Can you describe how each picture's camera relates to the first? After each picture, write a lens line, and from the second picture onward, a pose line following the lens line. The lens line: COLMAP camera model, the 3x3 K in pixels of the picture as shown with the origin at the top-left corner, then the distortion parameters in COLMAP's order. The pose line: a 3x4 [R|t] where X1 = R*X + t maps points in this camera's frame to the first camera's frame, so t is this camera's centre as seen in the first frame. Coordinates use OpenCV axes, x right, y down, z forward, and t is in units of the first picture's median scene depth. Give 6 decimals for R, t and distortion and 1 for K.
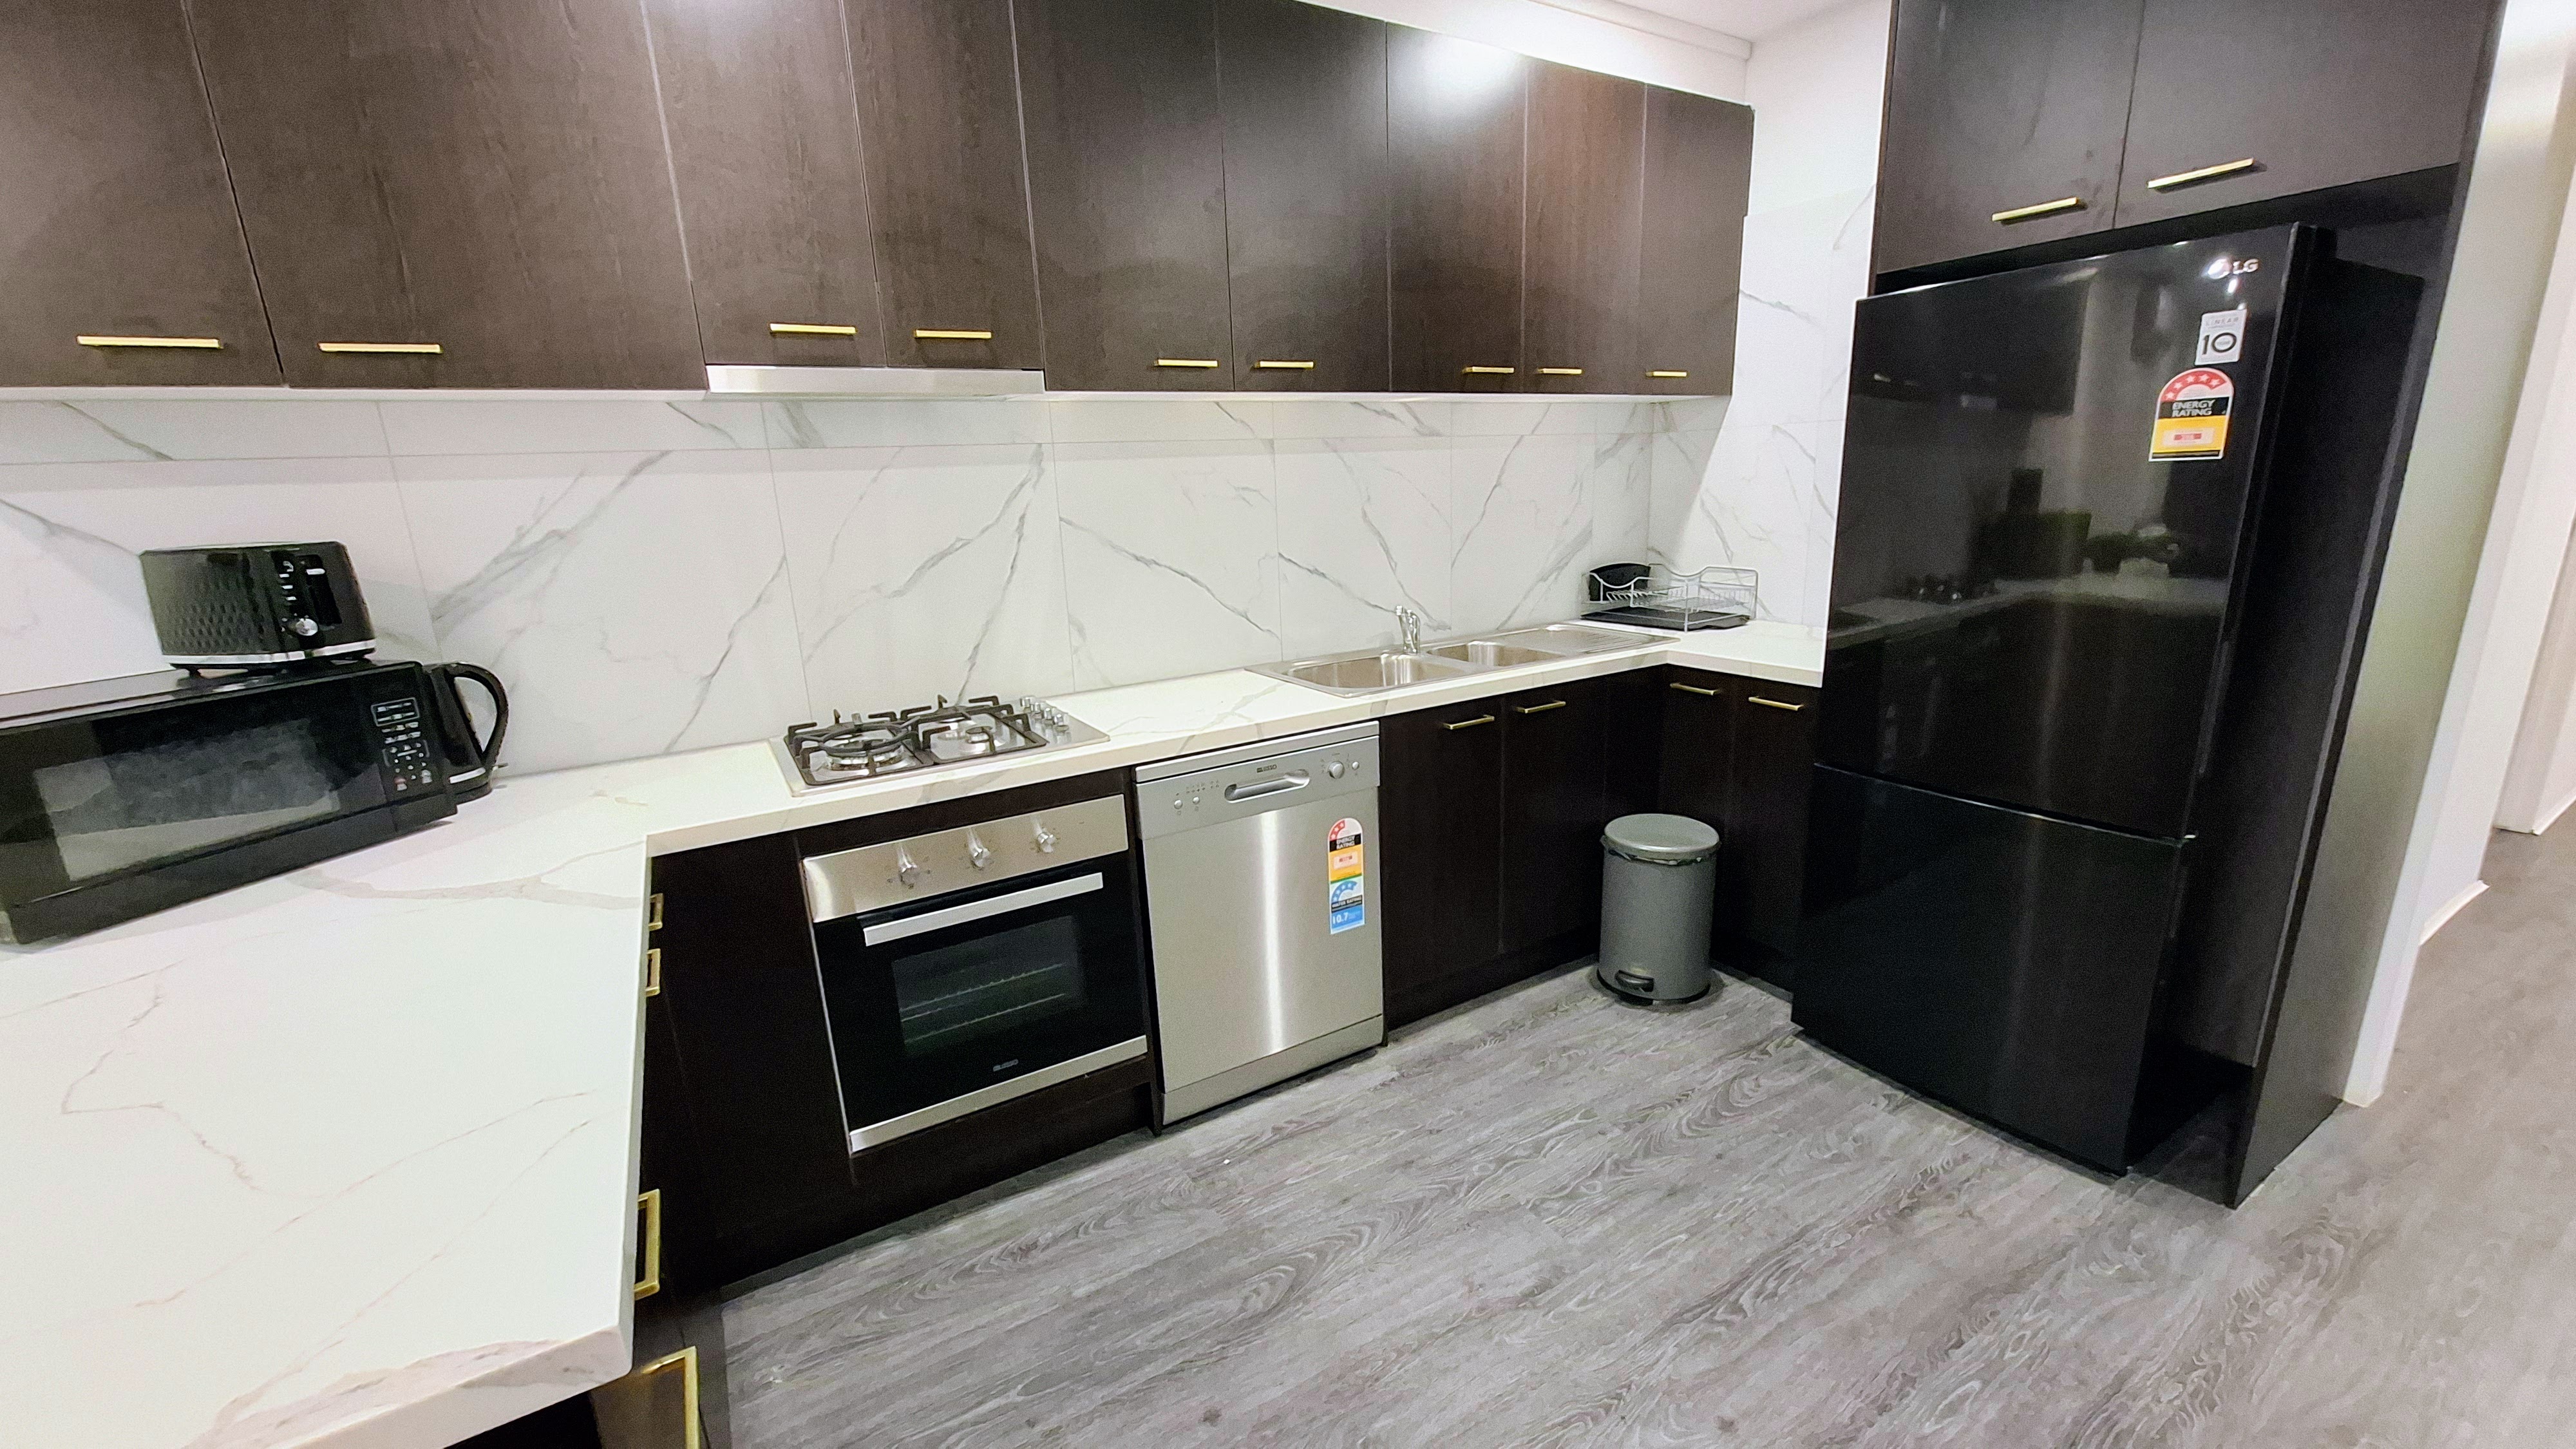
lens RADIAL K [[1008.7, 0, 1300.7], [0, 1008.7, 740.5], [0, 0, 1]] dist [-0.017718, 0.007248]
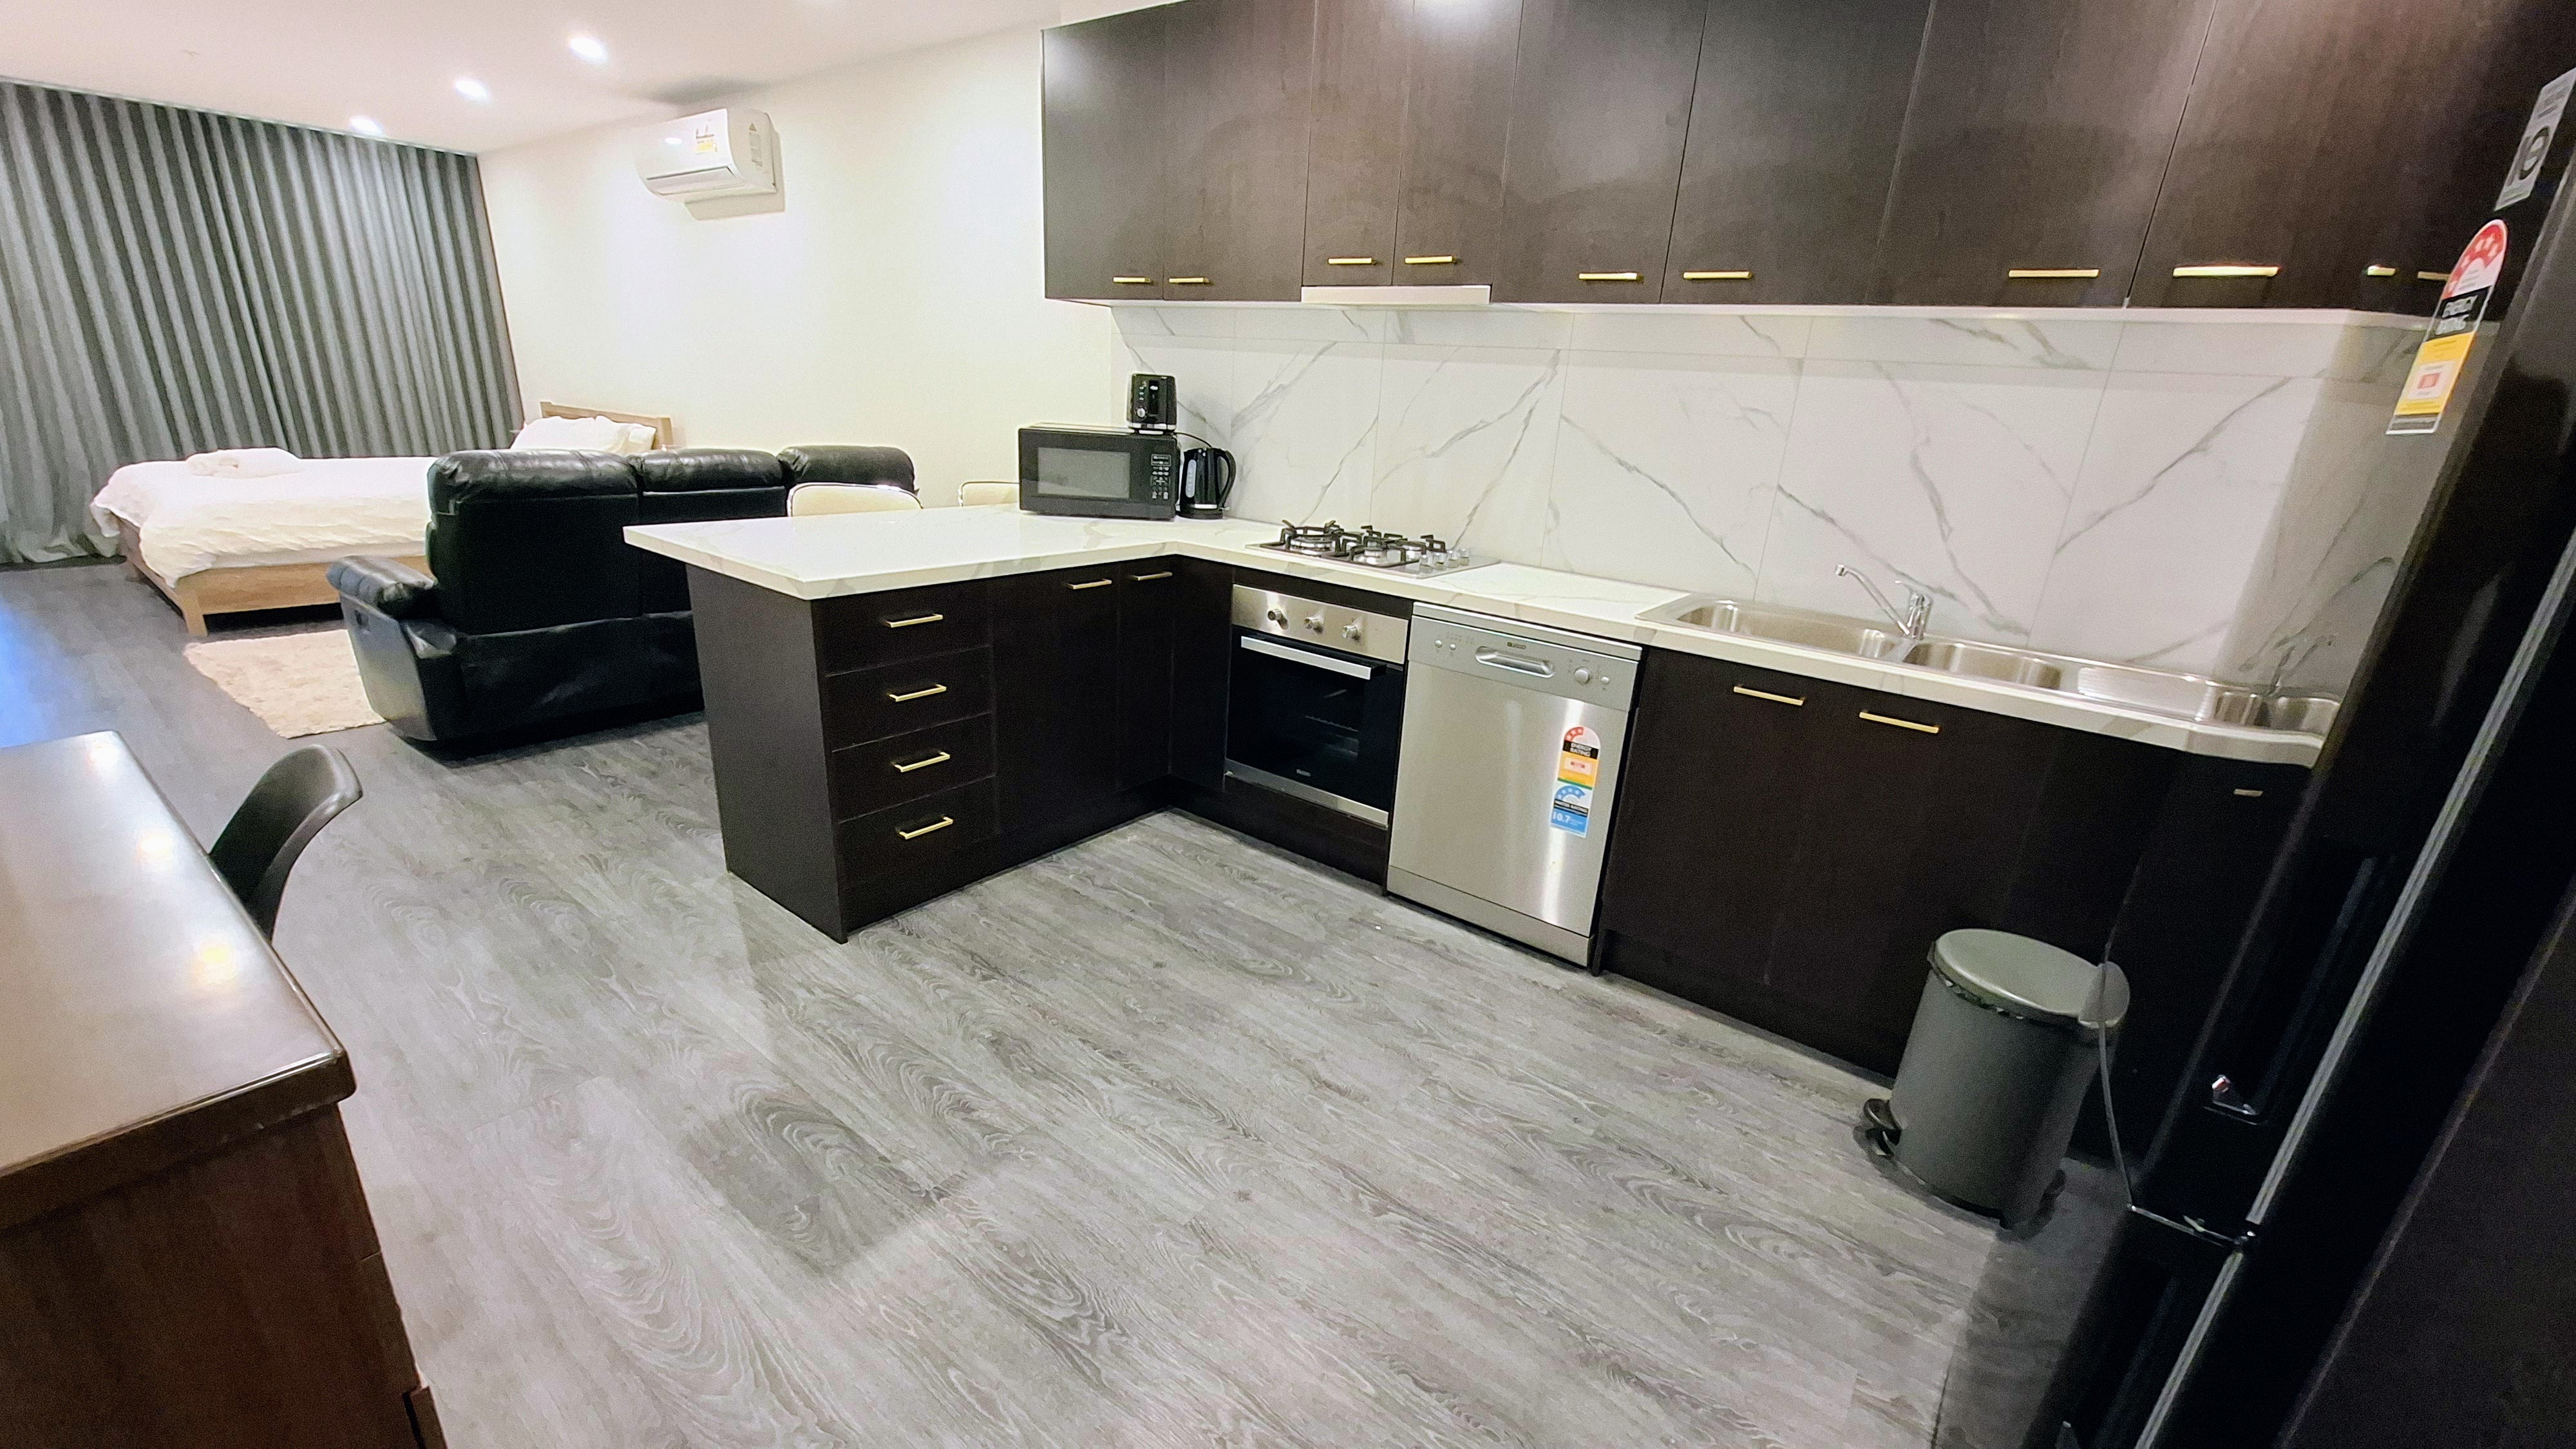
lens RADIAL K [[1008.7, 0, 1300.7], [0, 1008.7, 740.5], [0, 0, 1]] dist [-0.017718, 0.007248]
pose [[0.368991, 0.362944, -0.855638, 0.862985], [-0.310634, 0.915822, 0.254513, -0.085250], [0.875986, 0.171878, 0.450673, 0.297379]]
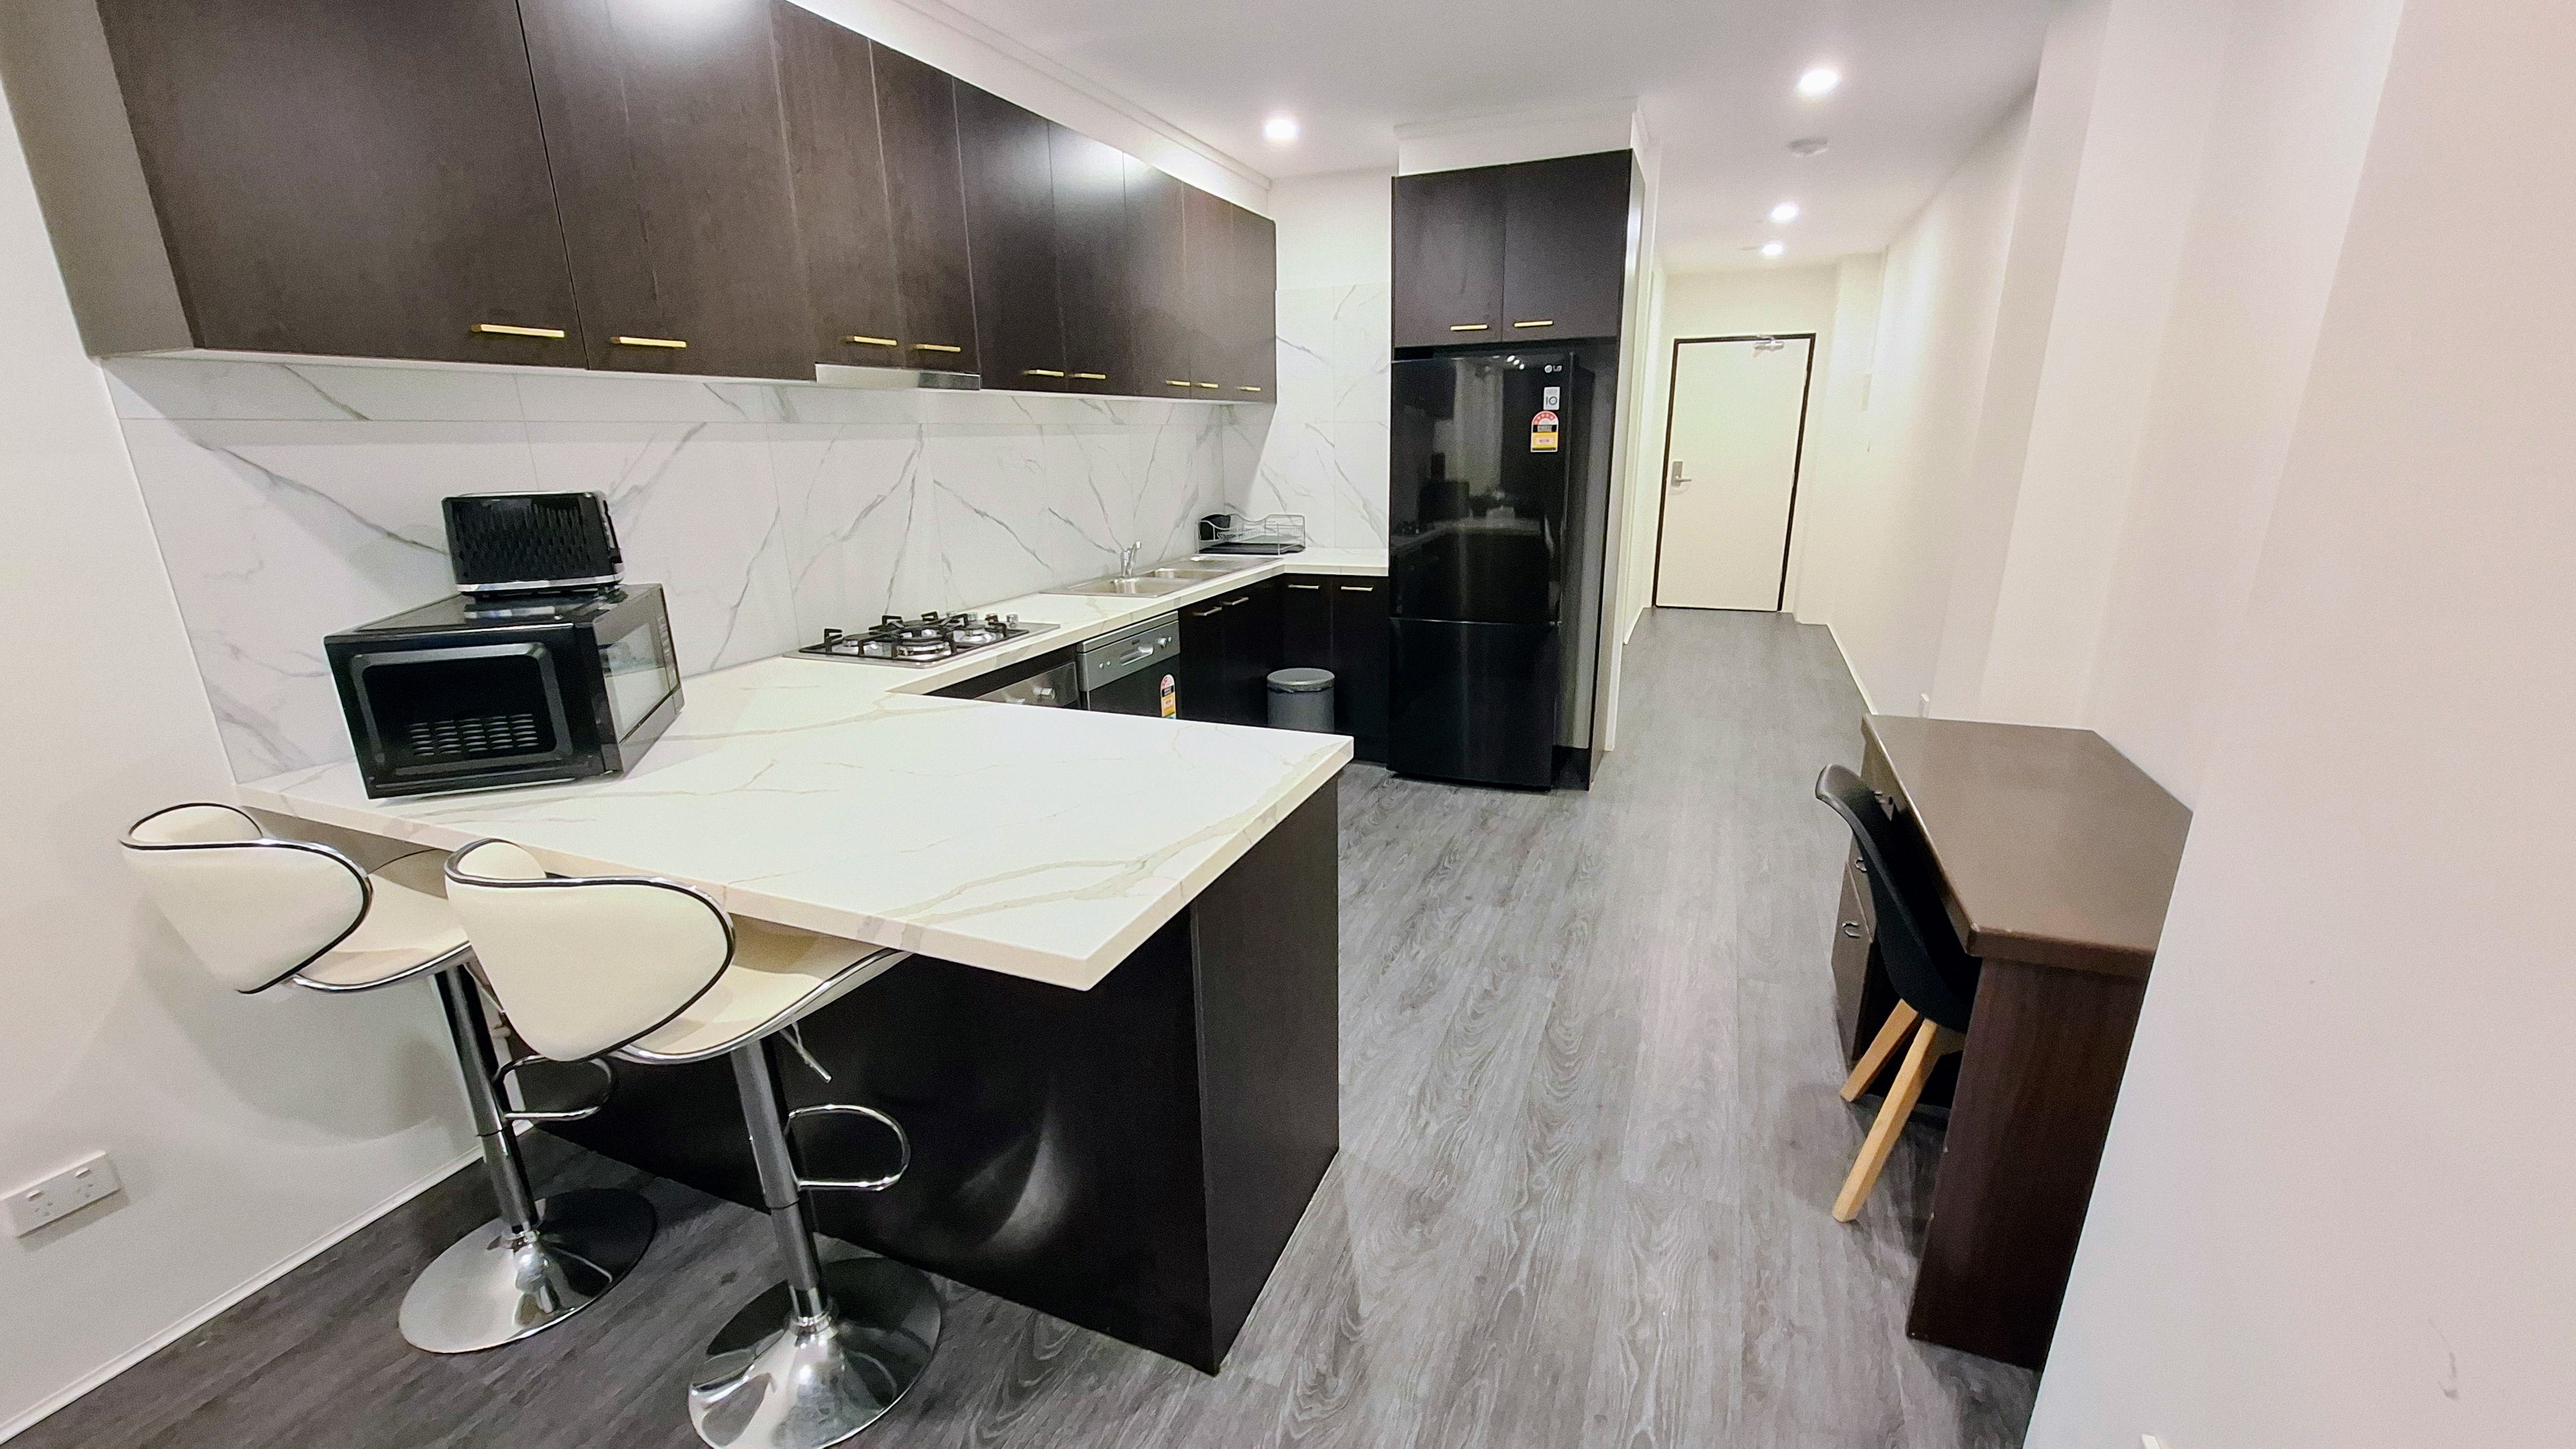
lens RADIAL K [[1008.7, 0, 1300.7], [0, 1008.7, 740.5], [0, 0, 1]] dist [-0.017718, 0.007248]
pose [[0.802259, -0.147422, 0.578487, -0.732958], [0.135847, 0.988689, 0.063562, 0.110179], [-0.581314, 0.027593, 0.813211, -0.386394]]
